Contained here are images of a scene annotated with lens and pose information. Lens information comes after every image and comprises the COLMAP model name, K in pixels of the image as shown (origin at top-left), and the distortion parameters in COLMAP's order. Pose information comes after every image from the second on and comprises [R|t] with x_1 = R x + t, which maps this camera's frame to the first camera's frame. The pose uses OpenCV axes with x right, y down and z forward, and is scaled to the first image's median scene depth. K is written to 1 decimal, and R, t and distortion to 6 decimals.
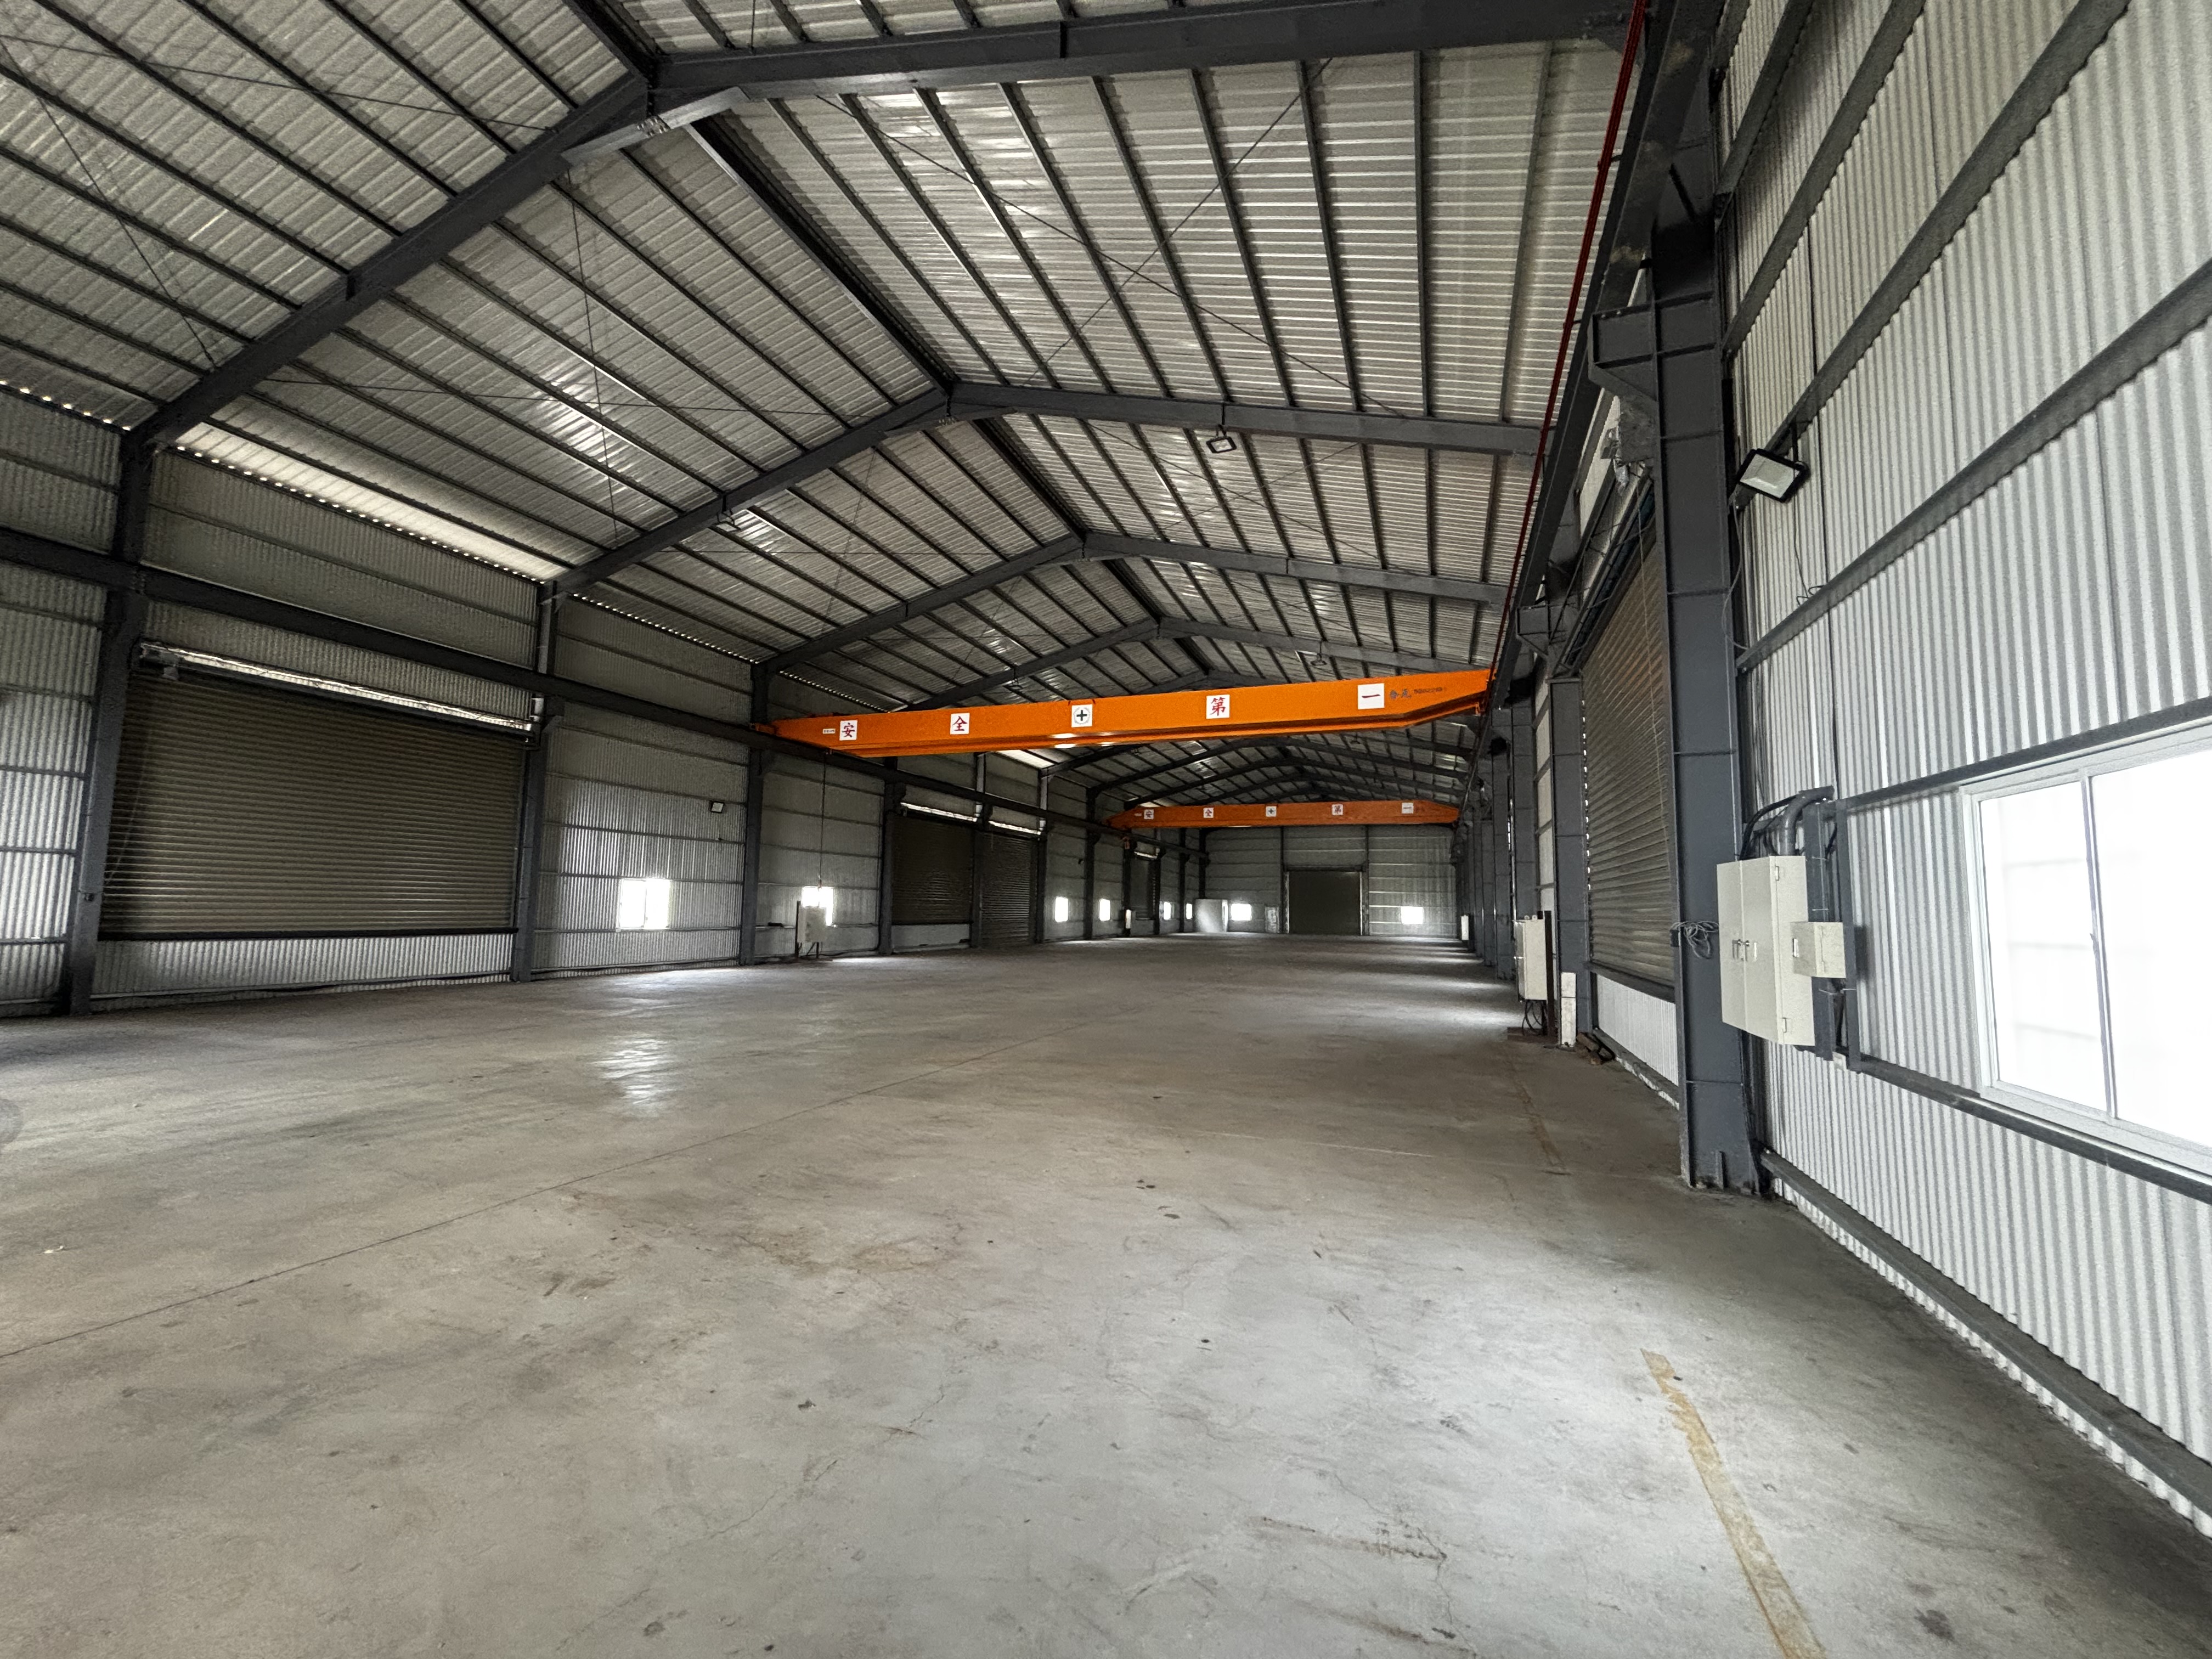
lens RADIAL K [[891.8, 0, 1106.0], [0, 891.8, 829.5], [0, 0, 1]] dist [0.011312, -0.000036]
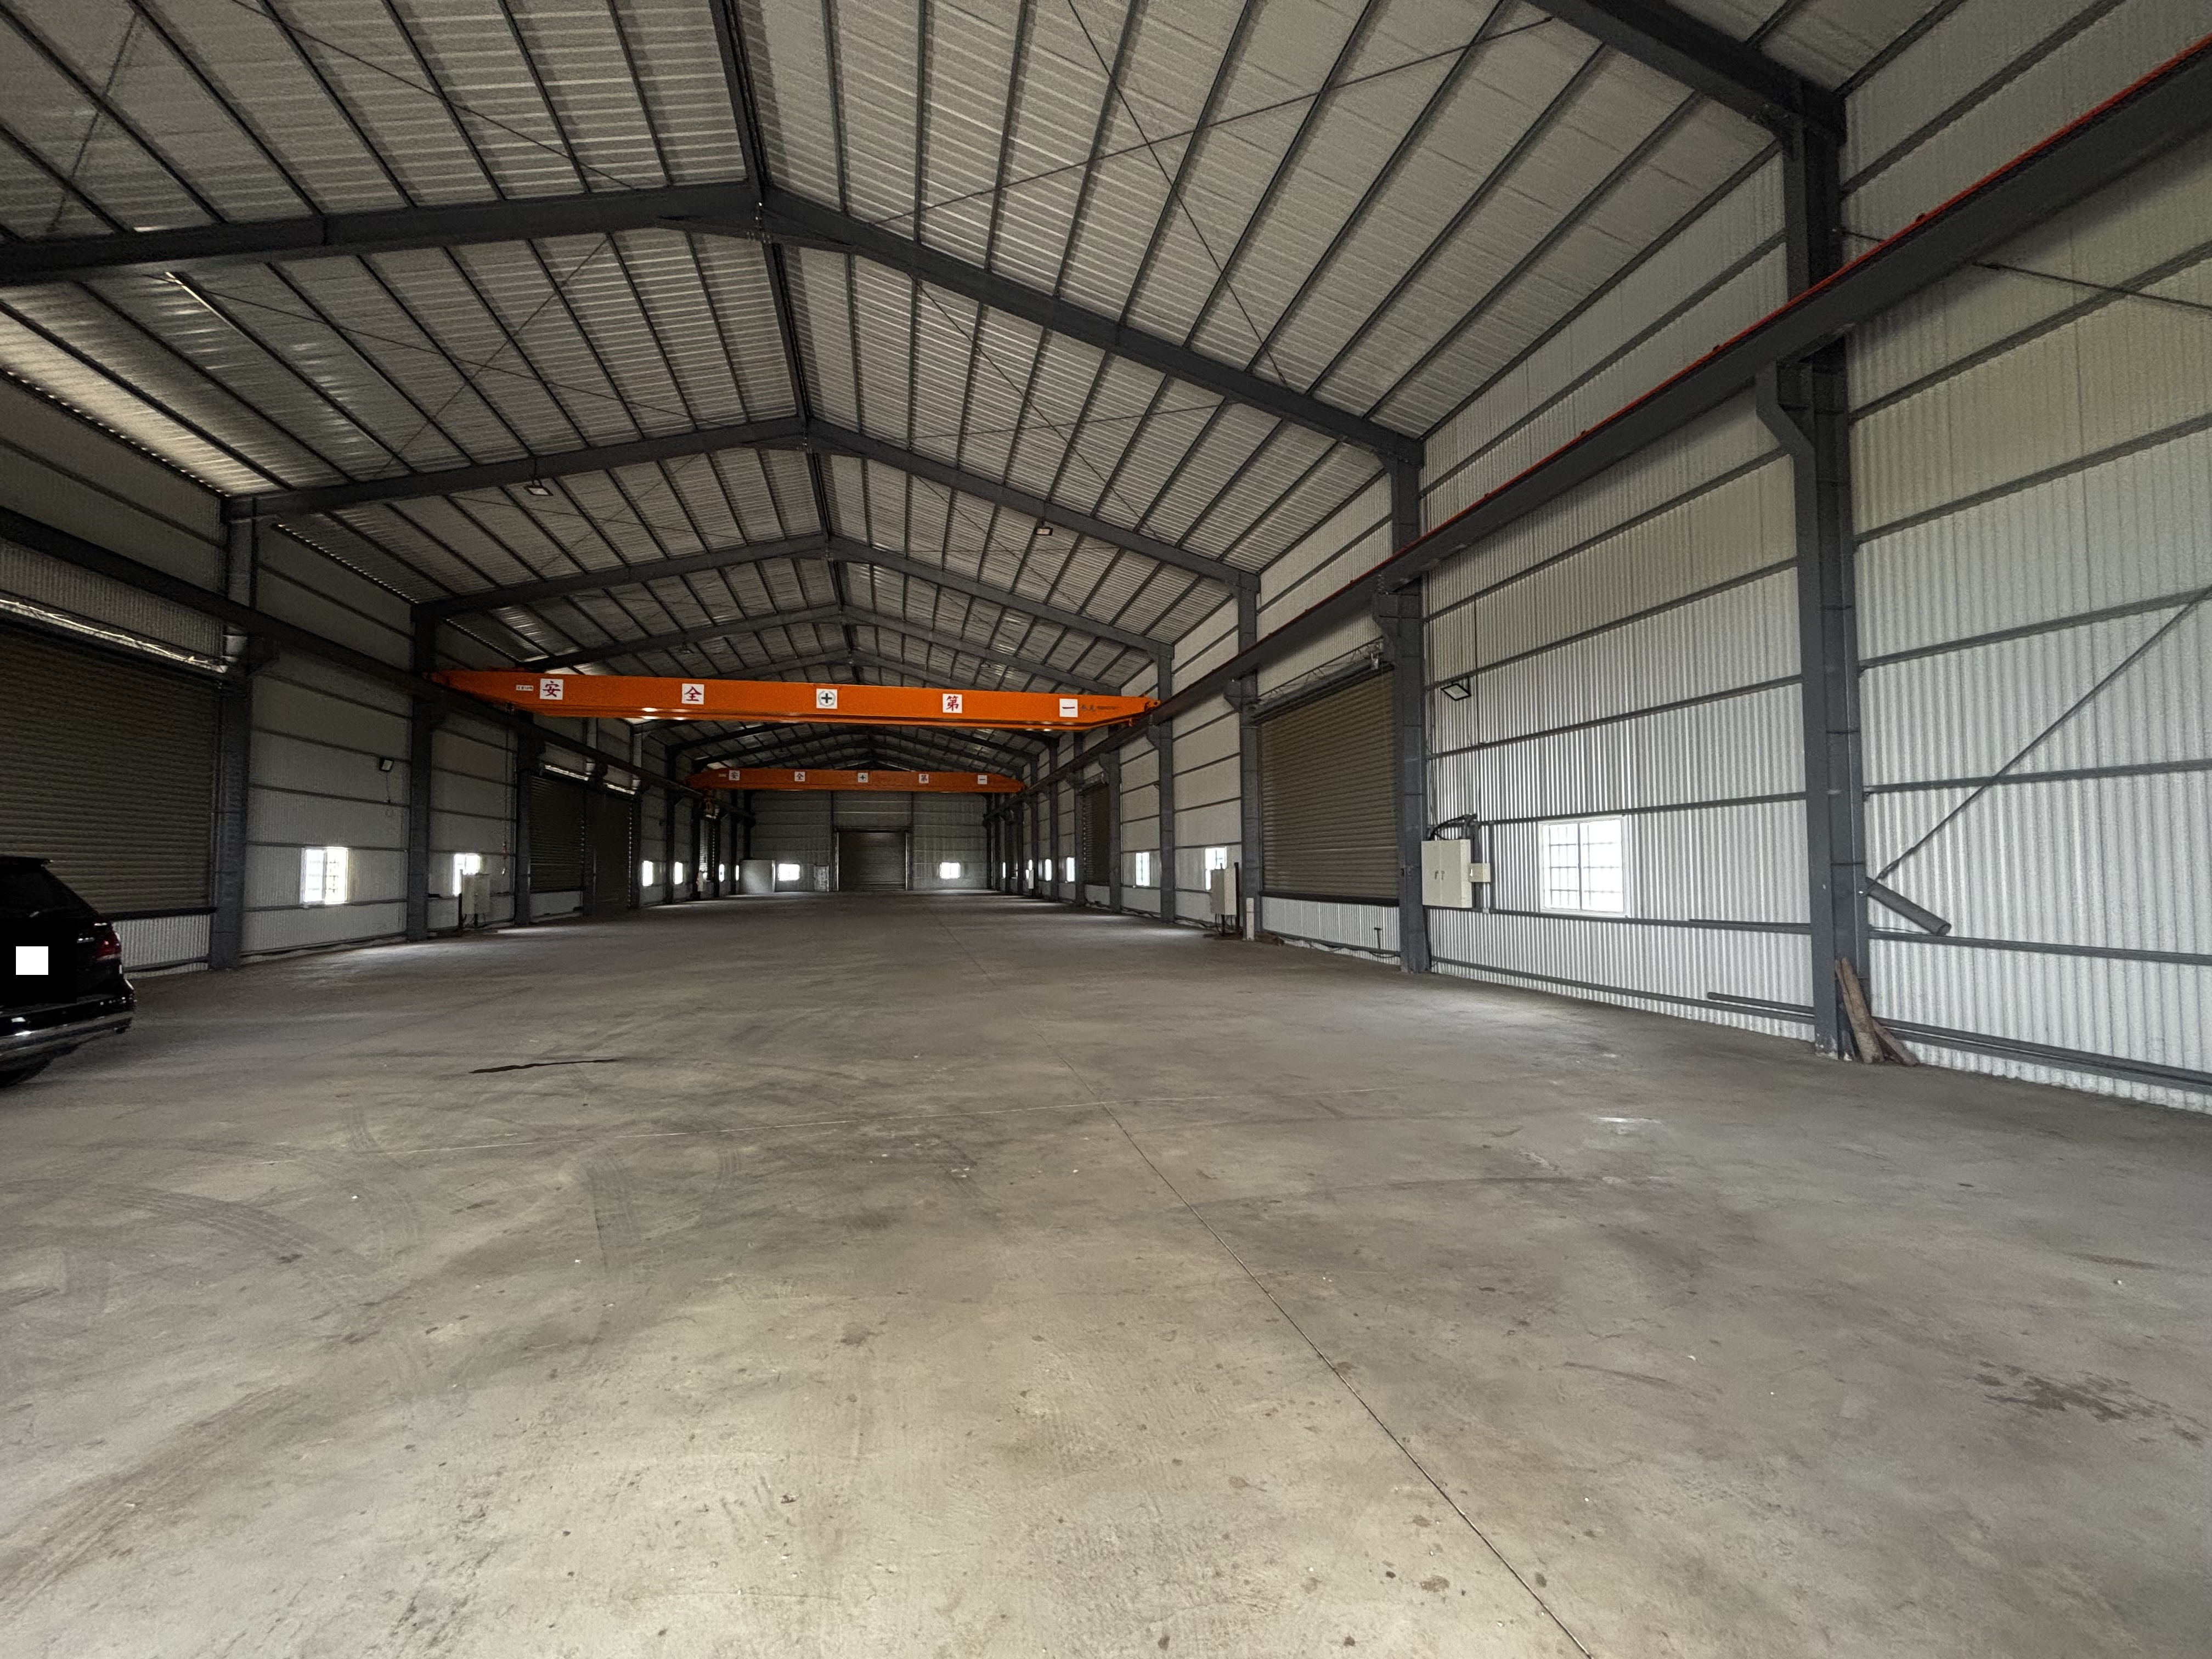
lens RADIAL K [[888.5, 0, 1106.0], [0, 888.5, 829.5], [0, 0, 1]] dist [0.001014, 0.000065]
pose [[0.830550, 0.001327, 0.556942, -0.353532], [-0.027776, 0.998851, 0.039041, -0.016338], [-0.556250, -0.047896, 0.829633, -0.135770]]
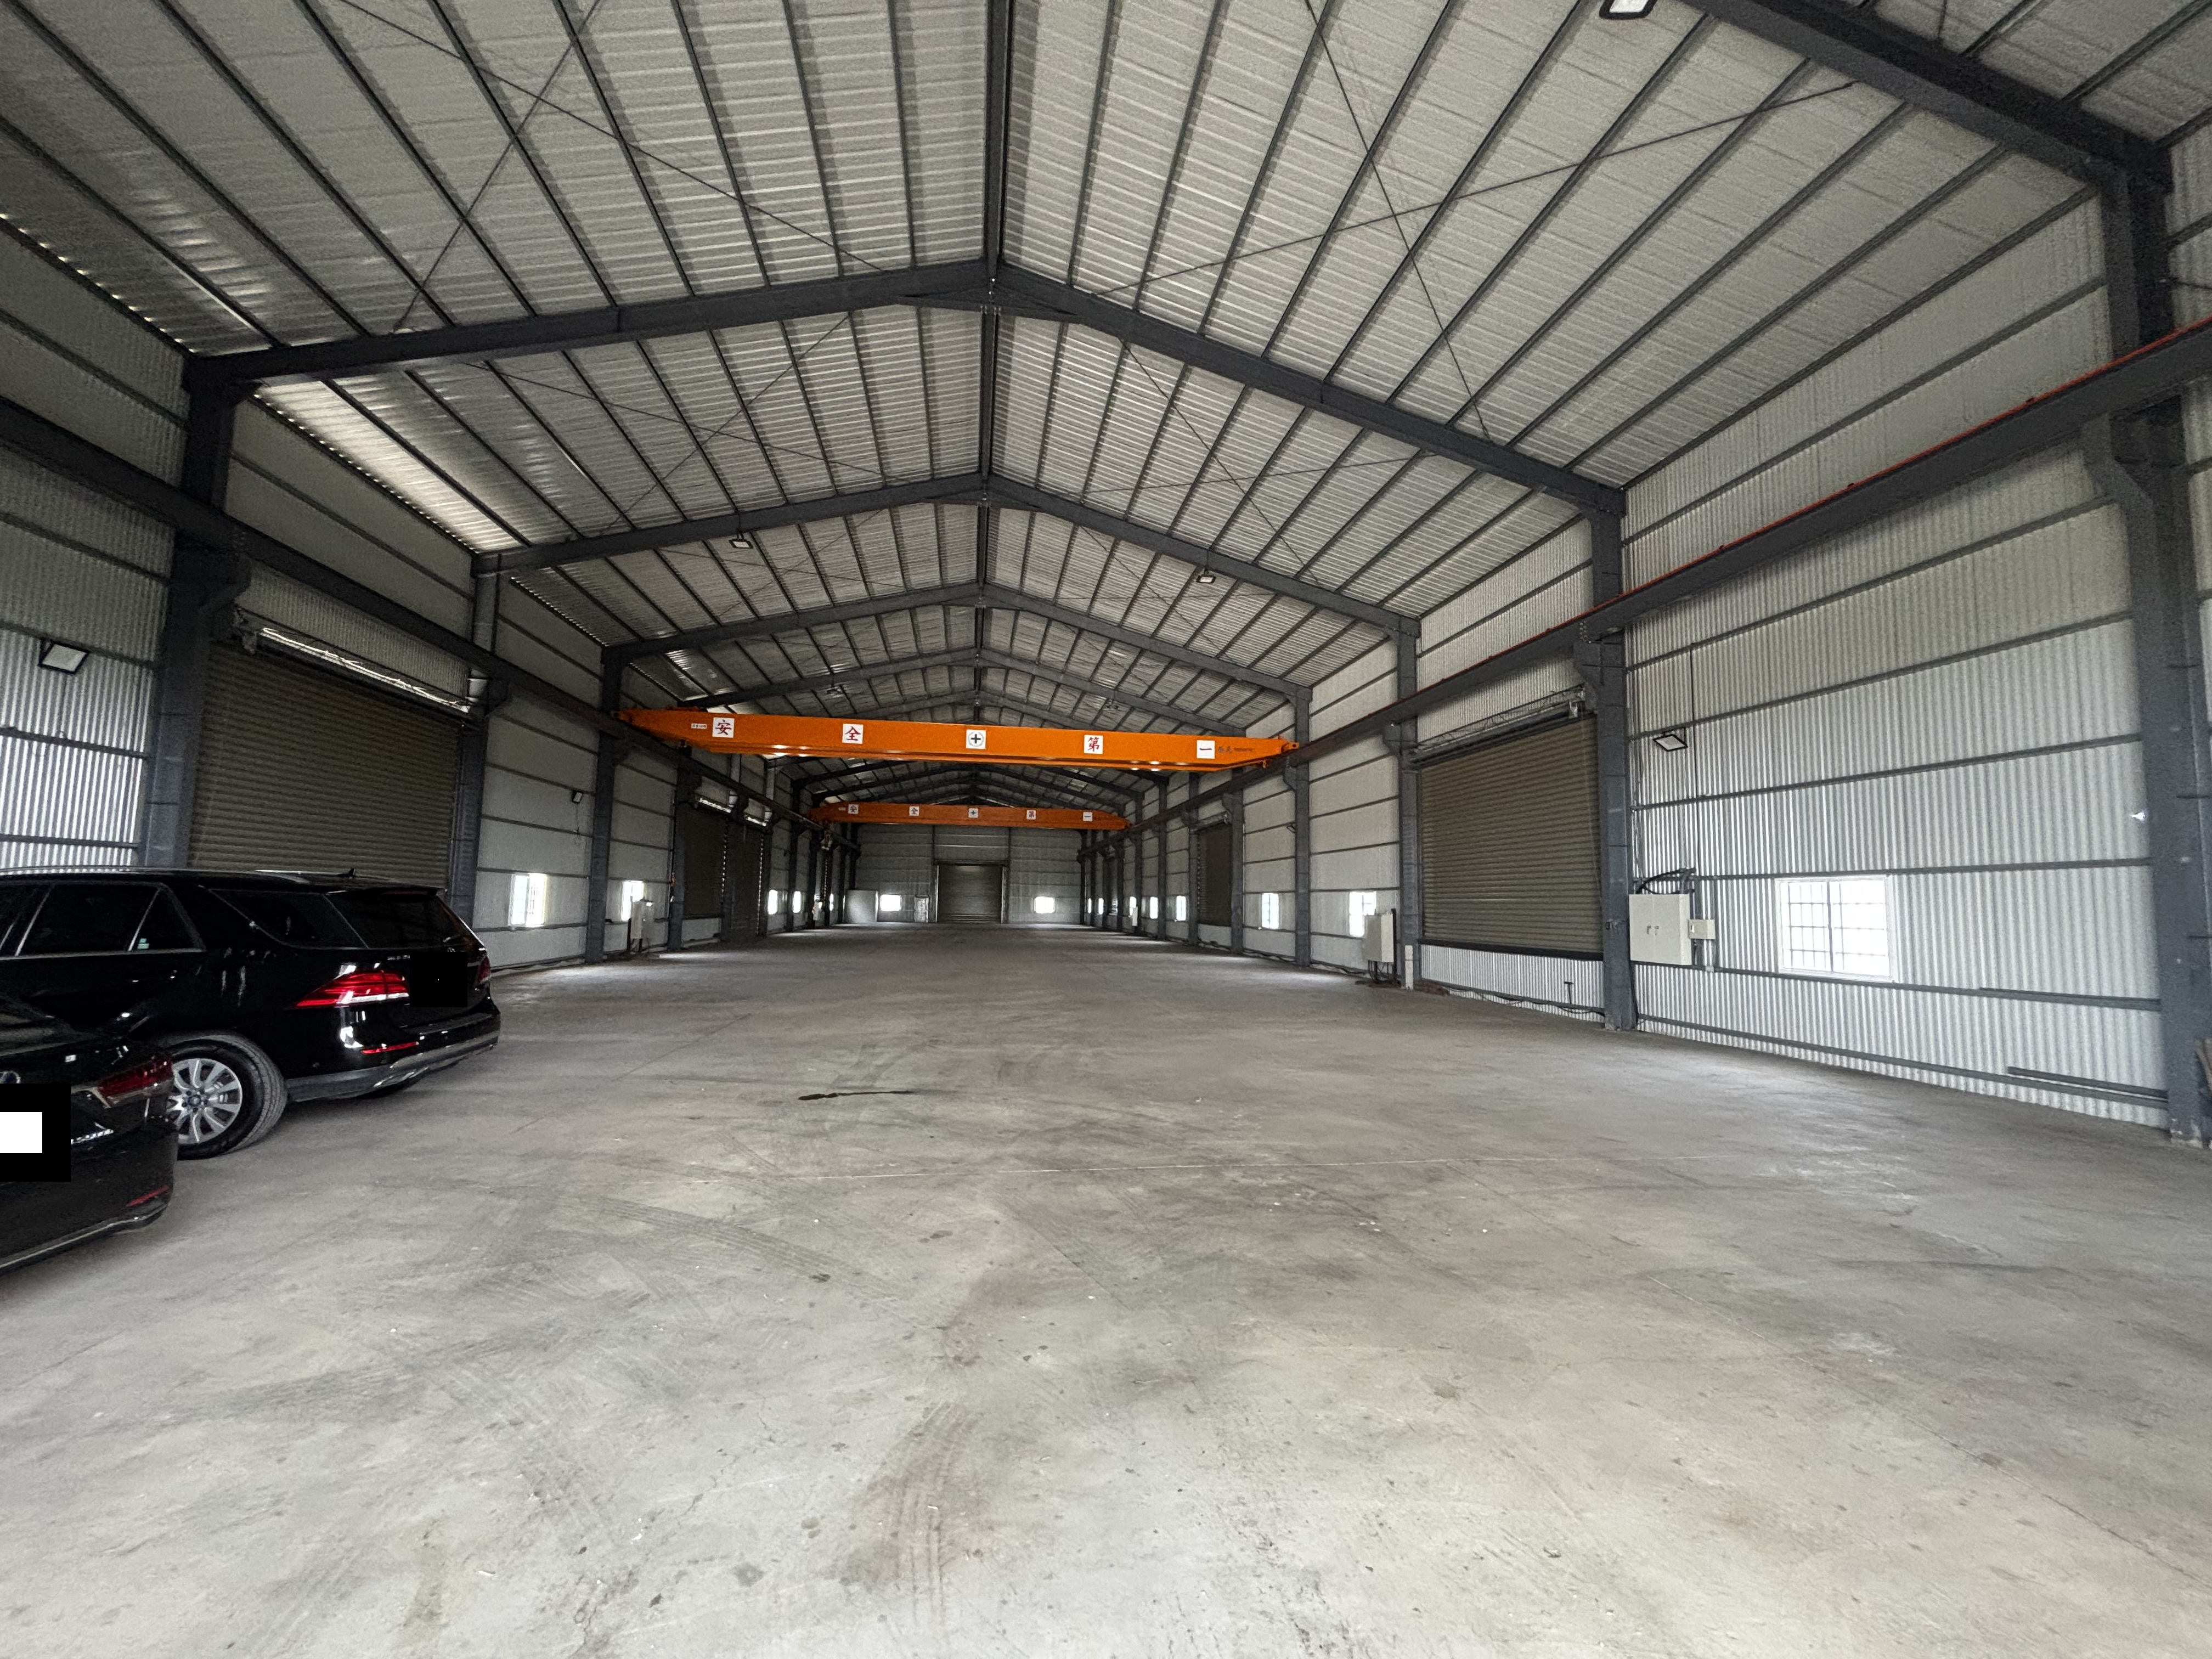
lens RADIAL K [[888.5, 0, 1106.0], [0, 888.5, 829.5], [0, 0, 1]] dist [0.001014, 0.000065]
pose [[0.872327, 0.039235, 0.487345, -0.430602], [-0.045726, 0.998953, 0.001425, -0.018781], [-0.486779, -0.023527, 0.873208, -0.098391]]
